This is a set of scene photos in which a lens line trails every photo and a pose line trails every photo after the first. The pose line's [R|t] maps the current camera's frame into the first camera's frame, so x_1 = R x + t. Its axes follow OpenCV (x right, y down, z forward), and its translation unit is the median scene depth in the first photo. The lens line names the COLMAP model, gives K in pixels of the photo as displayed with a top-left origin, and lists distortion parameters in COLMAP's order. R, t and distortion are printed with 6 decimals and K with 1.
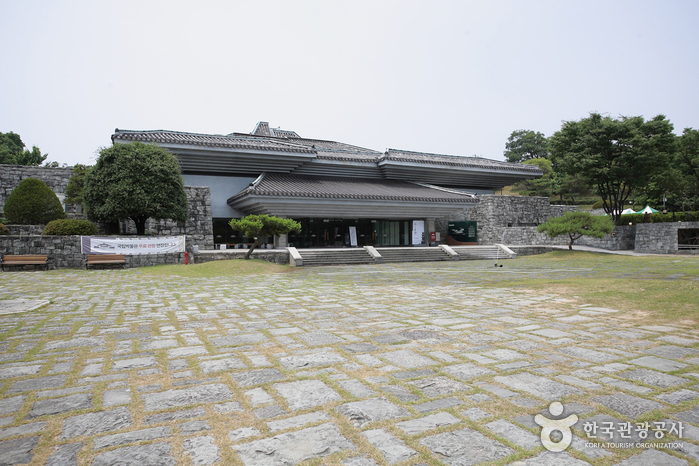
lens RADIAL K [[461.9, 0, 350.1], [0, 461.9, 233.4], [0, 0, 1]] dist [-0.033917, -0.000497]
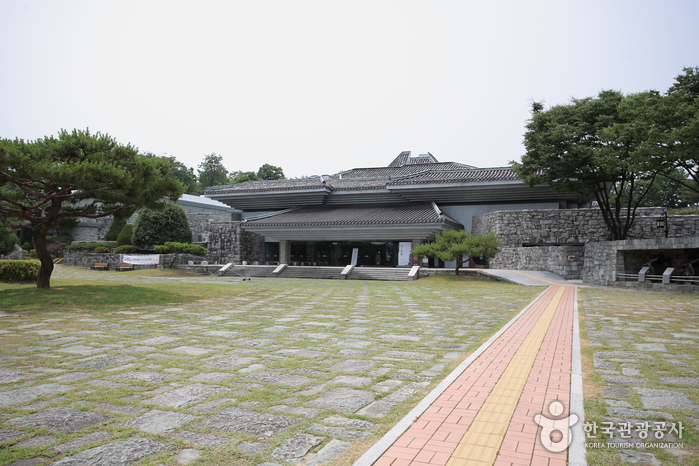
lens RADIAL K [[520.6, 0, 348.5], [0, 520.6, 230.6], [0, 0, 1]] dist [-0.001757, 0.002644]
pose [[0.650303, -0.028640, -0.759135, 1.044181], [-0.007262, 0.999009, -0.043911, -0.002211], [0.759640, 0.034069, 0.649450, 0.176293]]
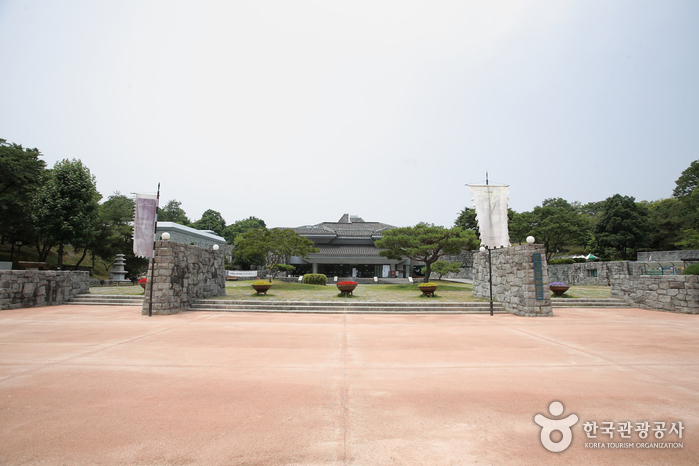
lens RADIAL K [[339.2, 0, 351.5], [0, 339.2, 229.5], [0, 0, 1]] dist [-0.048159, 0.000393]
pose [[0.903110, -0.042532, -0.427298, 0.719810], [-0.011365, 0.992367, -0.122798, 0.001205], [0.429259, 0.115756, 0.895733, -0.444662]]
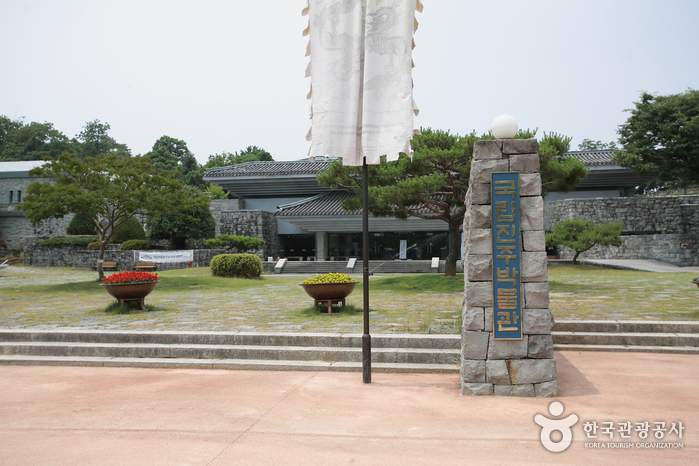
lens RADIAL K [[650.7, 0, 350.0], [0, 650.7, 234.8], [0, 0, 1]] dist [0.034687, 0.000000]
pose [[0.808786, -0.018853, -0.587800, 0.814491], [0.008355, 0.999753, -0.020570, 0.002638], [0.588043, 0.011726, 0.808744, -0.238648]]
